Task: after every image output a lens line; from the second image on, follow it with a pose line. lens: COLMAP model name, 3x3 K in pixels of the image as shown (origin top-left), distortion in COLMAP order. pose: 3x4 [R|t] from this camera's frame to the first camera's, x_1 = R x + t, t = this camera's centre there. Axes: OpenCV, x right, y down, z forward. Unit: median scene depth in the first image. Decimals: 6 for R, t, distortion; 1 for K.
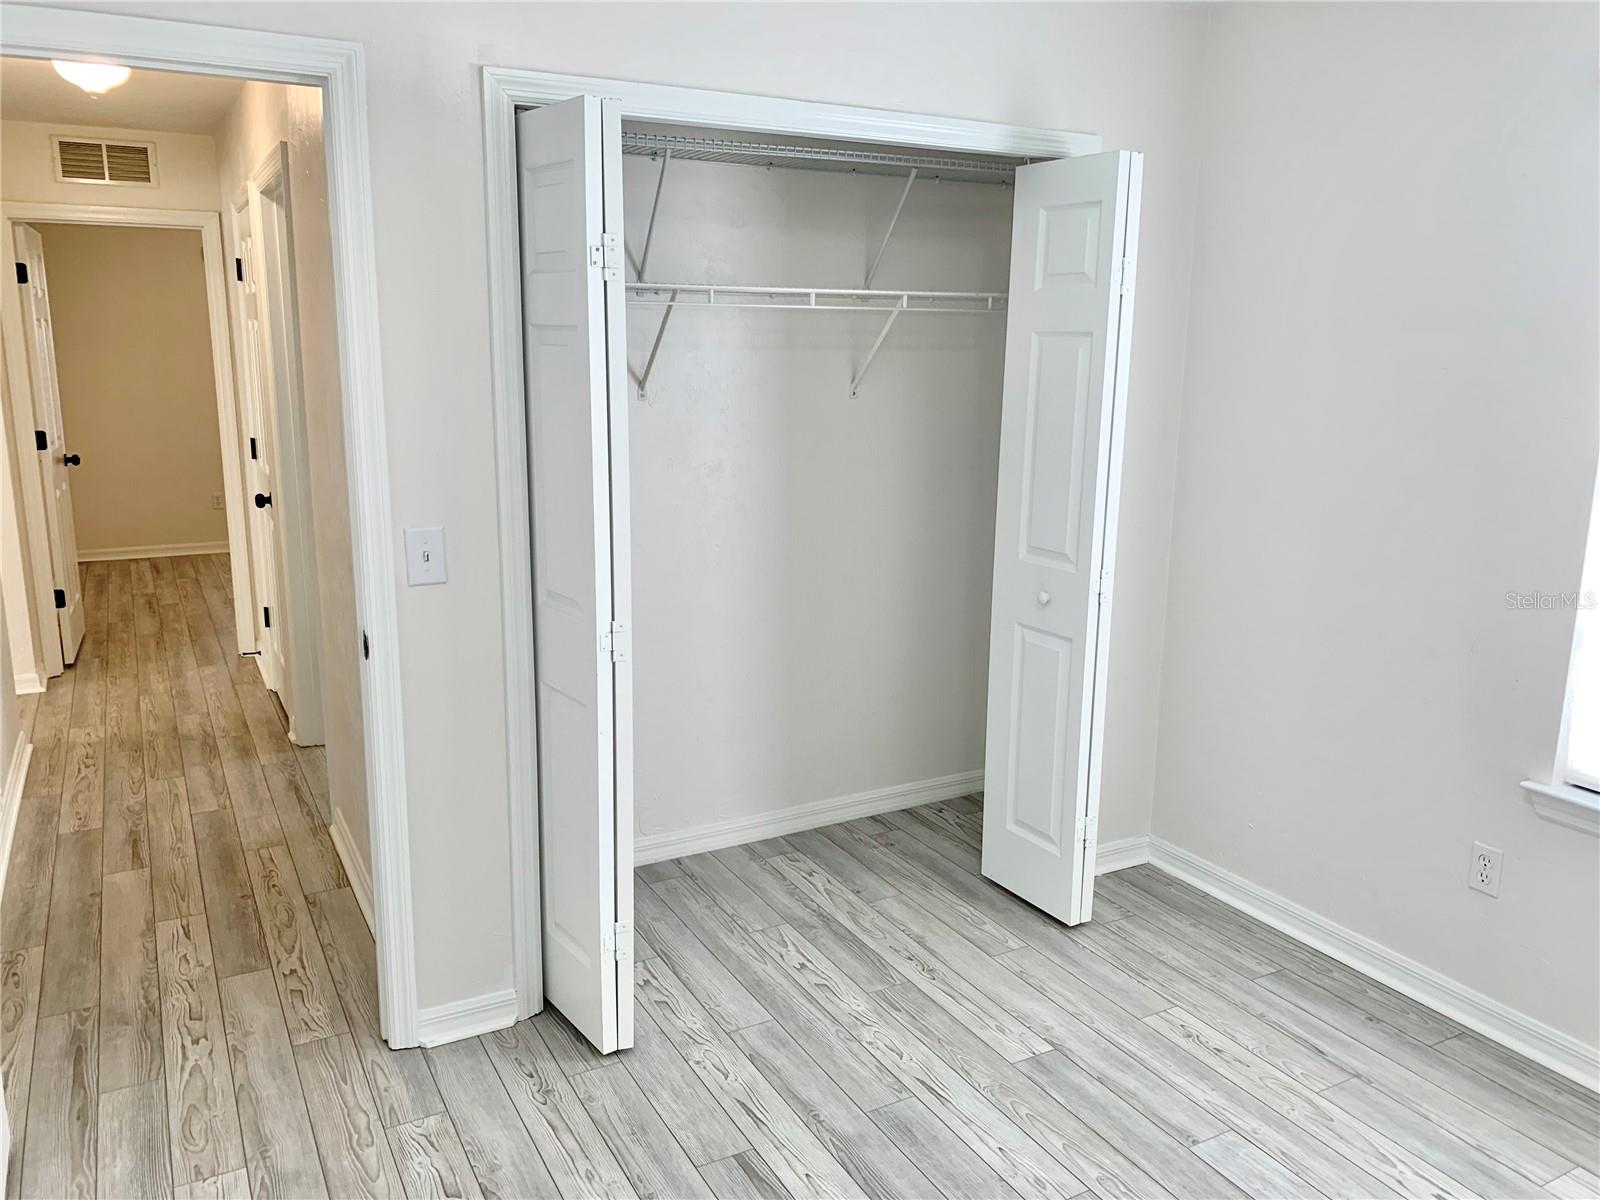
lens RADIAL K [[1211.3, 0, 800.0], [0, 1211.3, 600.0], [0, 0, 1]] dist [-0.024391, 0.004417]
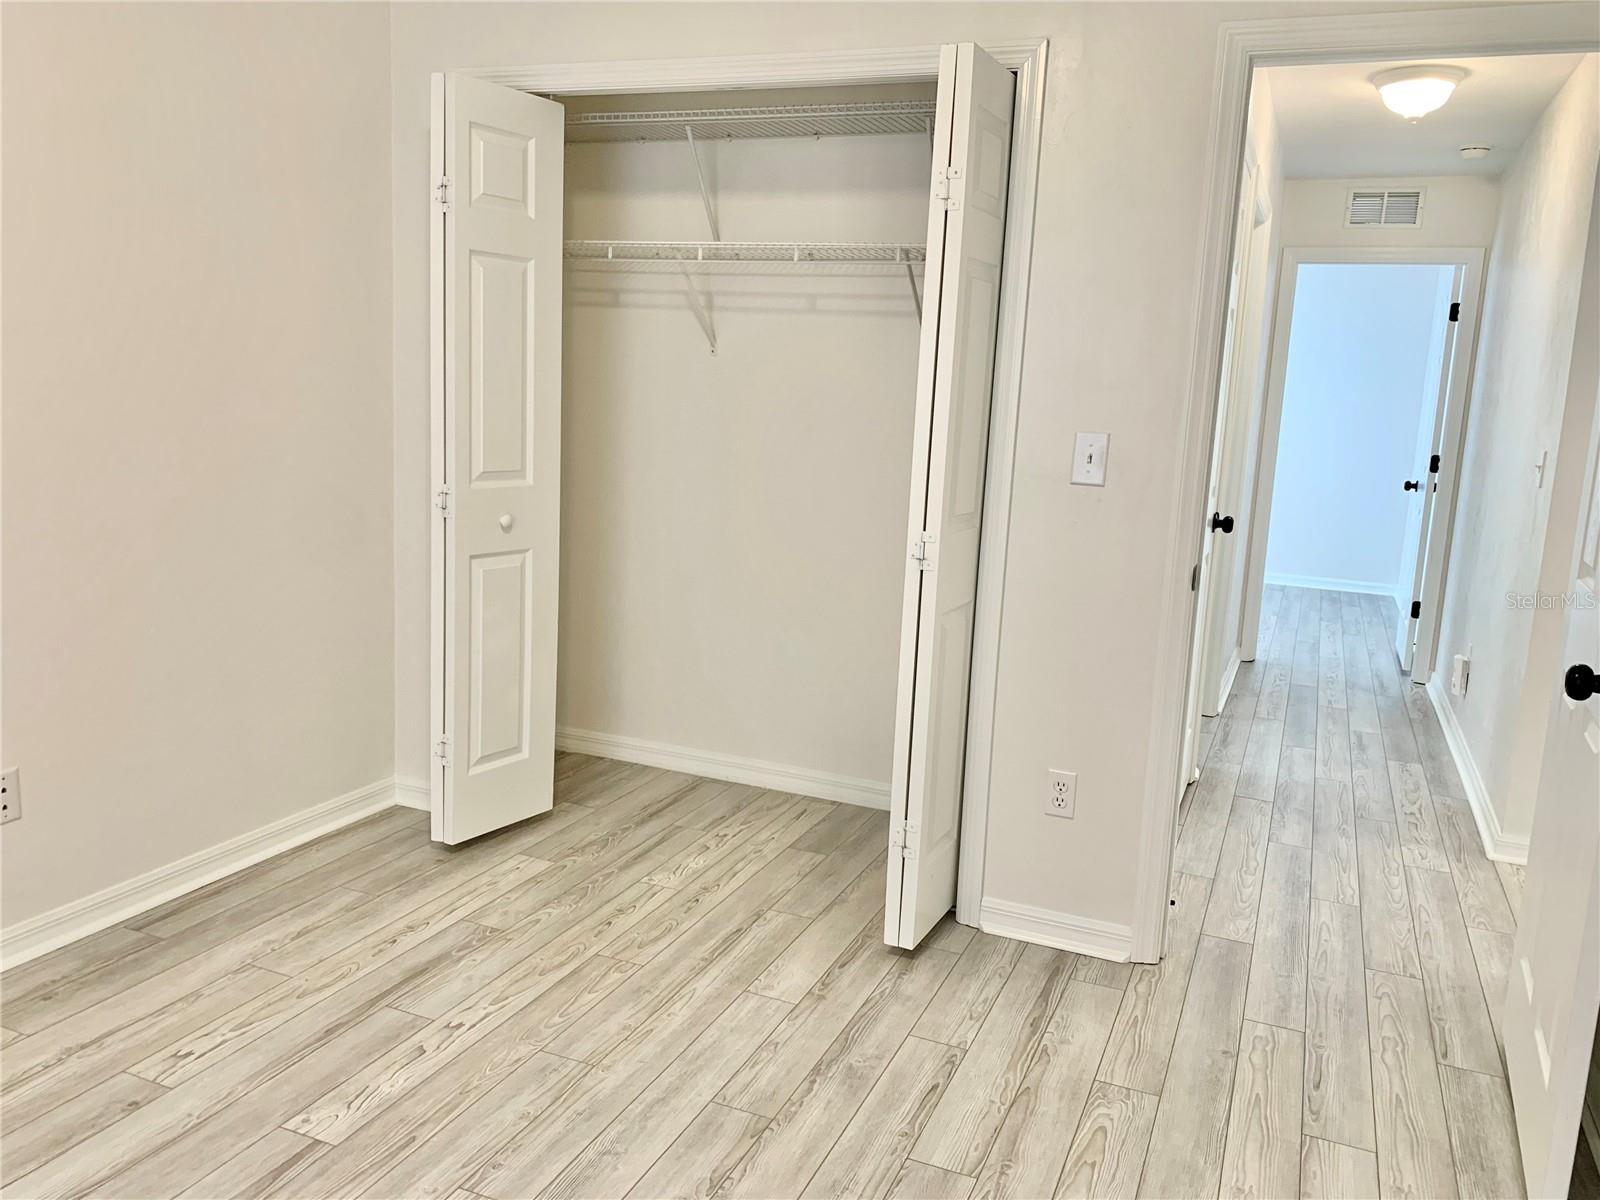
lens RADIAL K [[1244.8, 0, 821.3], [0, 1244.8, 594.7], [0, 0, 1]] dist [0.011029, 0.003417]
pose [[-0.628125, -0.173688, 0.758480, -1.106633], [0.105087, 0.946903, 0.303862, -0.394711], [-0.770984, 0.270569, -0.576521, 2.042984]]
